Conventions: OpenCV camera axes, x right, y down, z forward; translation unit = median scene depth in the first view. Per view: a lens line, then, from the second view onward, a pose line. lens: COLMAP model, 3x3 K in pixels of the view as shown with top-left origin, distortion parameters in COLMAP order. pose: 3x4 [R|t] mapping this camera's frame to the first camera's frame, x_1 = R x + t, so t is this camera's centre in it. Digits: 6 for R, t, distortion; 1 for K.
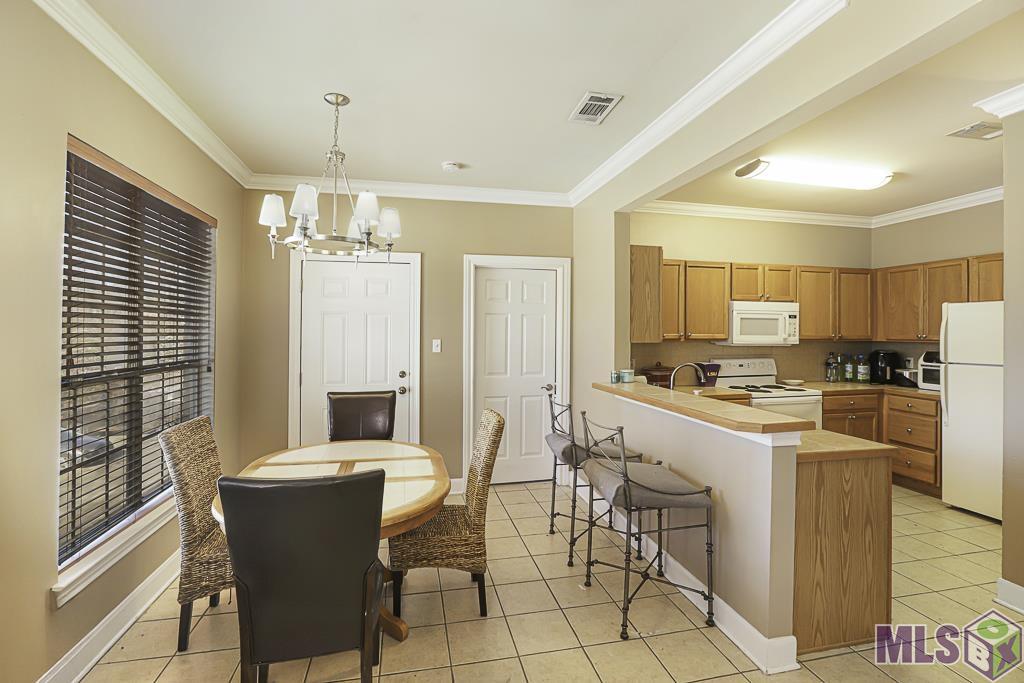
lens RADIAL K [[472.0, 0, 512.6], [0, 472.0, 327.6], [0, 0, 1]] dist [-0.017431, 0.006408]
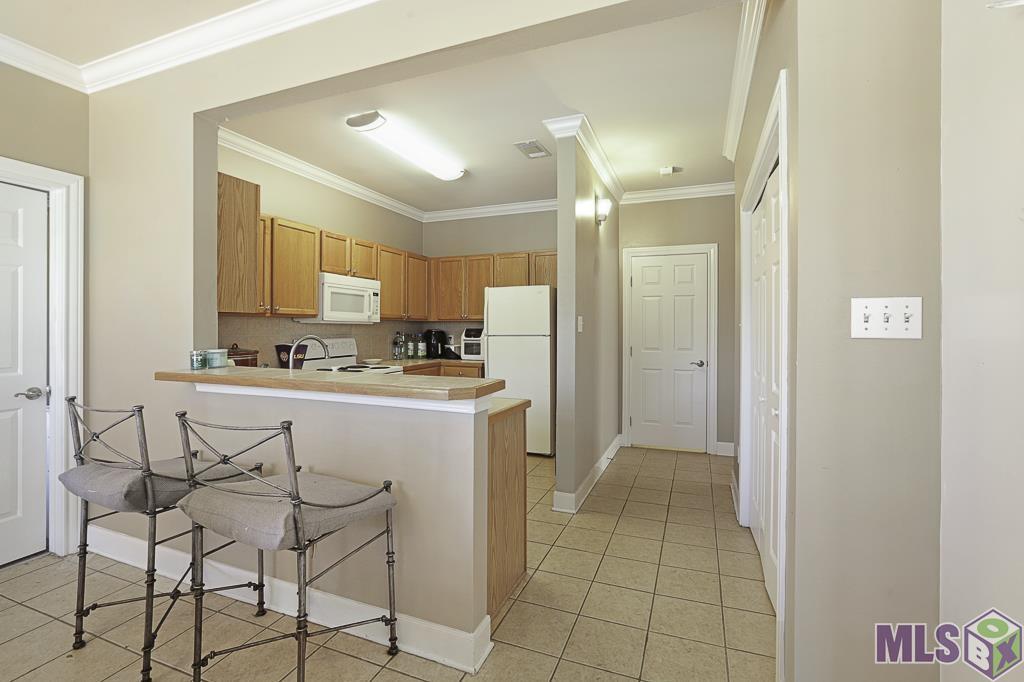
lens RADIAL K [[472.0, 0, 511.4], [0, 472.0, 329.4], [0, 0, 1]] dist [-0.017431, 0.006408]
pose [[0.569710, -0.004394, 0.821834, -0.058729], [-0.006199, 0.999934, 0.009643, 0.040425], [-0.821822, -0.010588, 0.569645, 0.203677]]
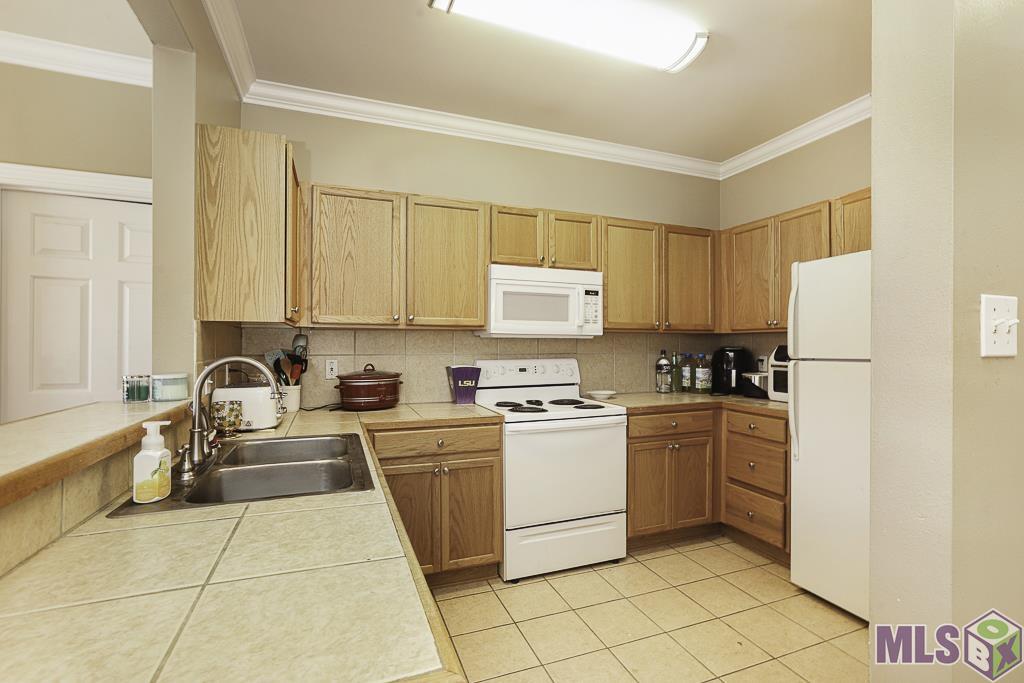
lens RADIAL K [[472.0, 0, 521.5], [0, 472.0, 343.6], [0, 0, 1]] dist [-0.017431, 0.006408]
pose [[0.988541, -0.002717, 0.150928, 0.414340], [0.002065, 0.999988, 0.004477, 0.044879], [-0.150938, -0.004114, 0.988535, 0.383285]]
